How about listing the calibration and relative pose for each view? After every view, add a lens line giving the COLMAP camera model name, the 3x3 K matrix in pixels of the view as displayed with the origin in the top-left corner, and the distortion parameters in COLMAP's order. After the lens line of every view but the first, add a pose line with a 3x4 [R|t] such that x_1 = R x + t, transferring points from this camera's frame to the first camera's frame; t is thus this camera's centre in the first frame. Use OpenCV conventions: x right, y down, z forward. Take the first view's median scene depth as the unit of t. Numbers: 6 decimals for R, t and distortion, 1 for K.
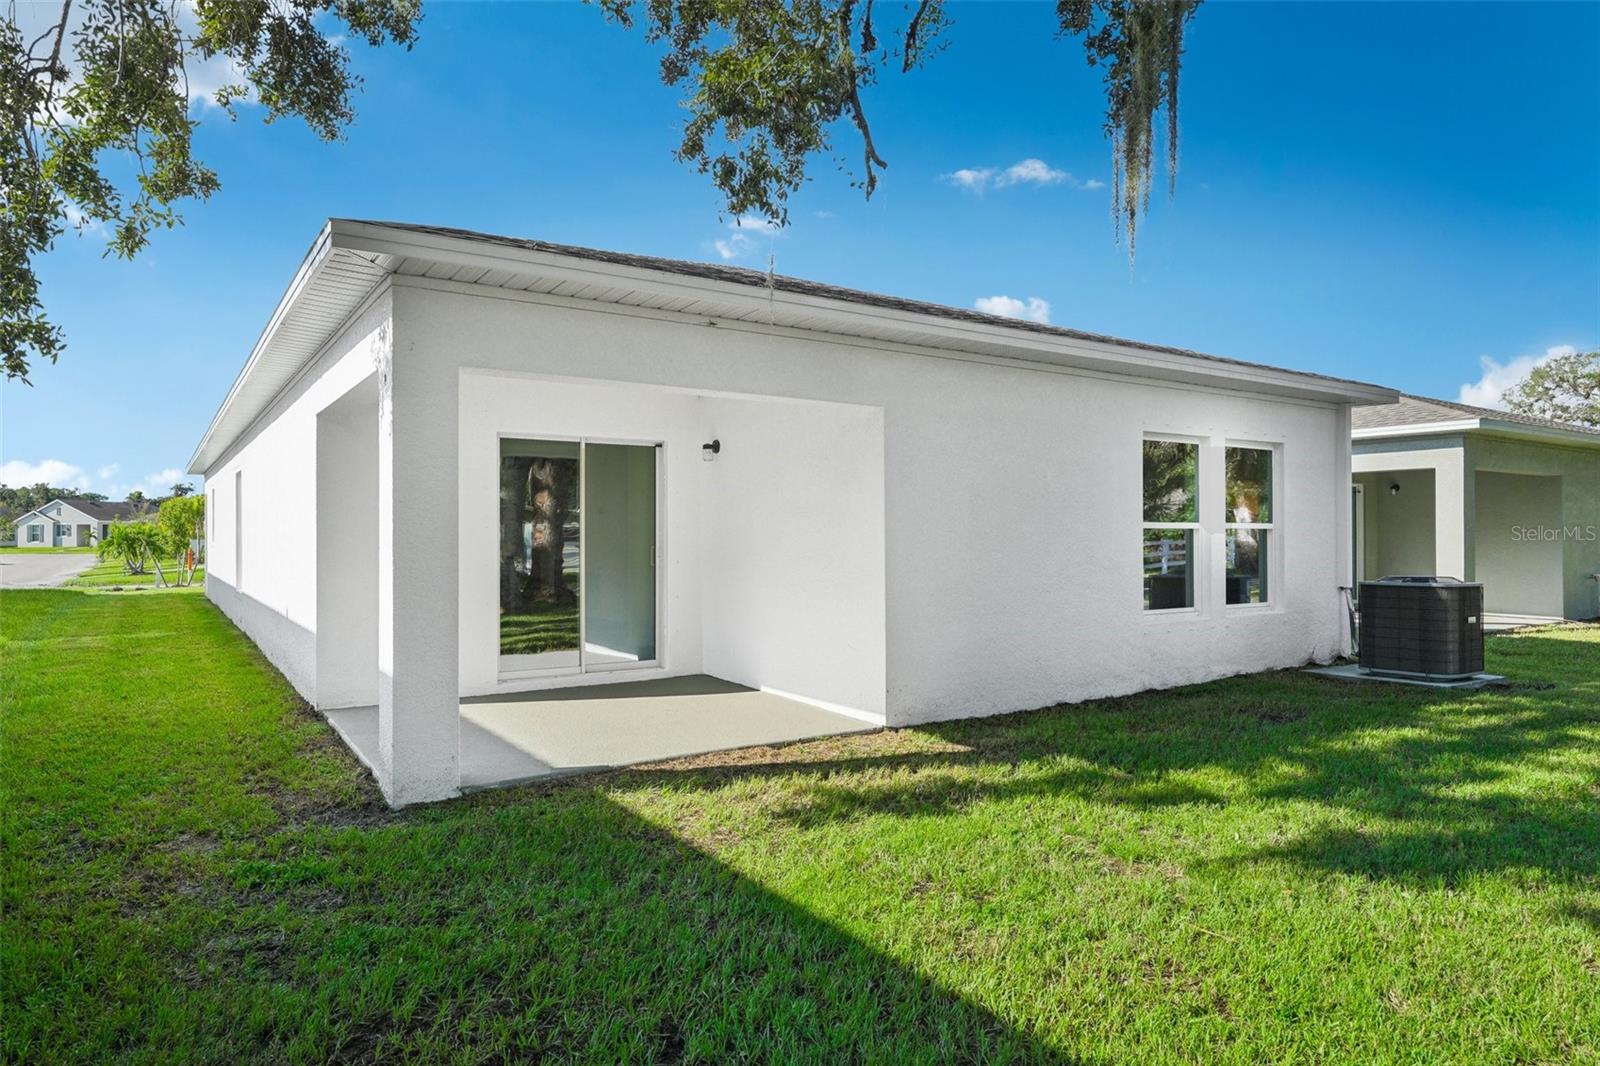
lens RADIAL K [[970.9, 0, 796.6], [0, 970.9, 531.4], [0, 0, 1]] dist [0.006436, 0.000617]
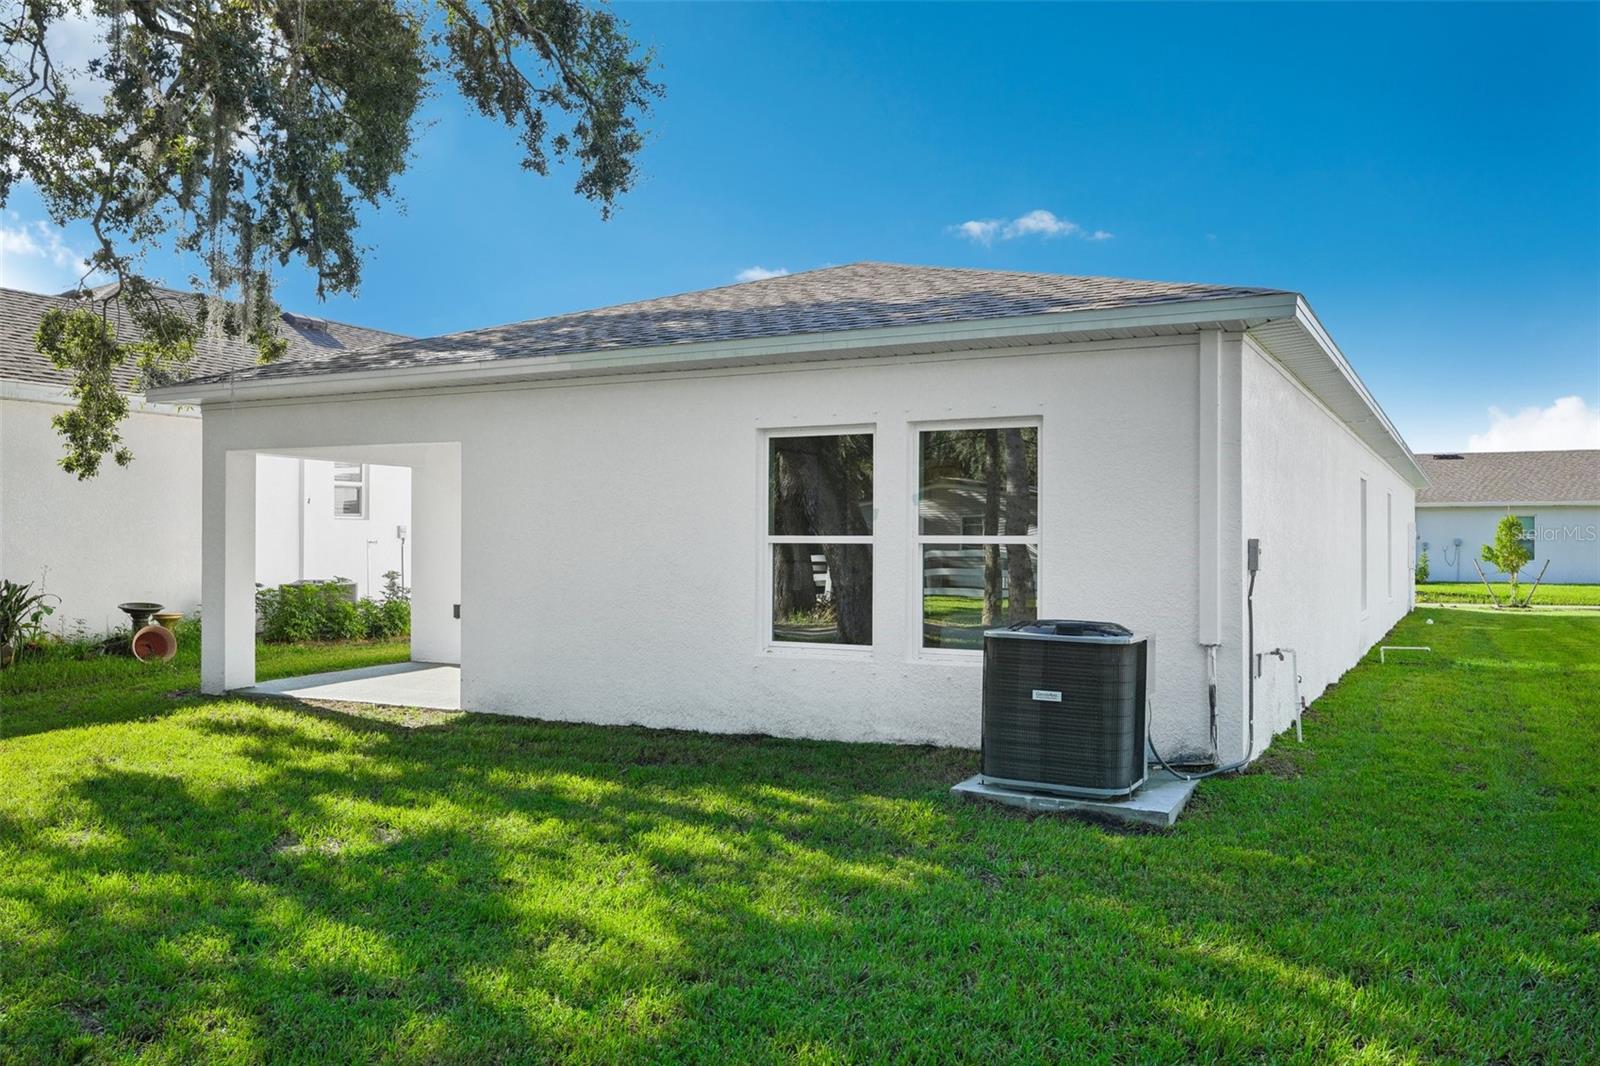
lens RADIAL K [[1292.3, 0, 800.3], [0, 1292.3, 533.3], [0, 0, 1]] dist [0.033890, 0.002638]
pose [[0.471897, -0.003336, -0.881647, 1.336684], [0.000396, 0.999994, -0.003572, -0.007343], [0.881654, 0.001336, 0.471895, 0.488751]]
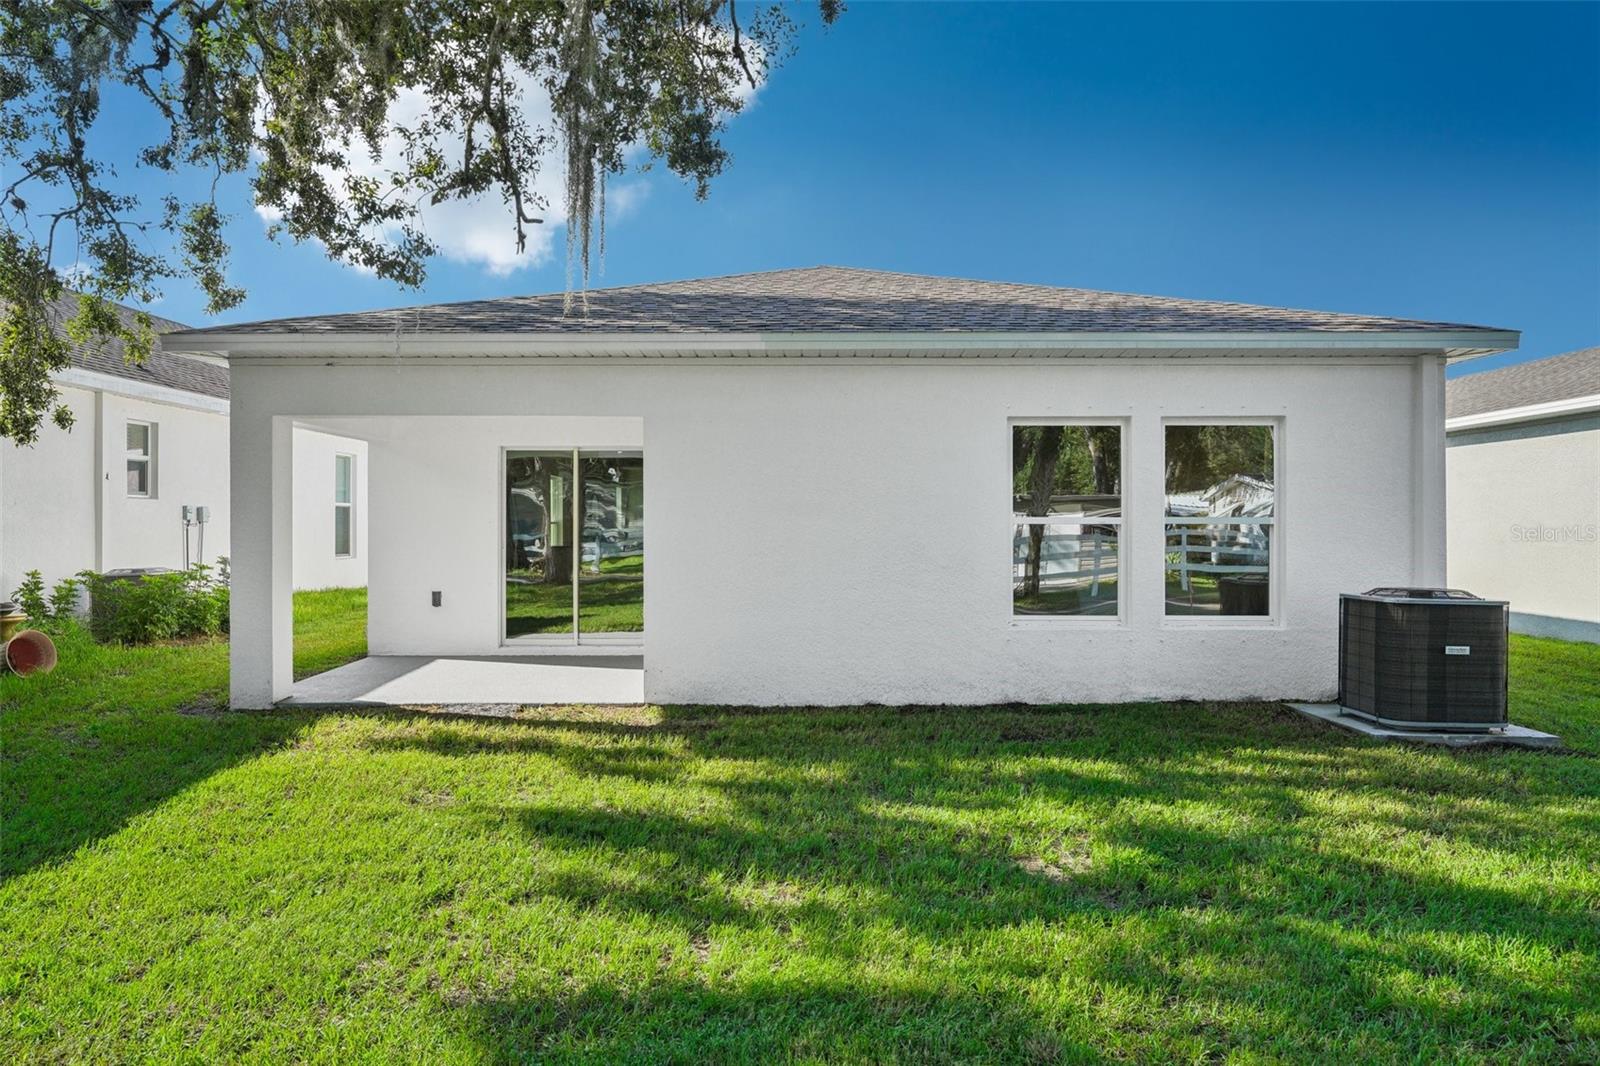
lens RADIAL K [[1085.0, 0, 798.1], [0, 1085.0, 534.3], [0, 0, 1]] dist [0.007871, 0.000576]
pose [[0.829229, 0.006886, -0.558866, 0.741471], [0.001032, 0.999904, 0.013851, -0.007872], [0.558908, -0.012062, 0.829142, 0.050597]]
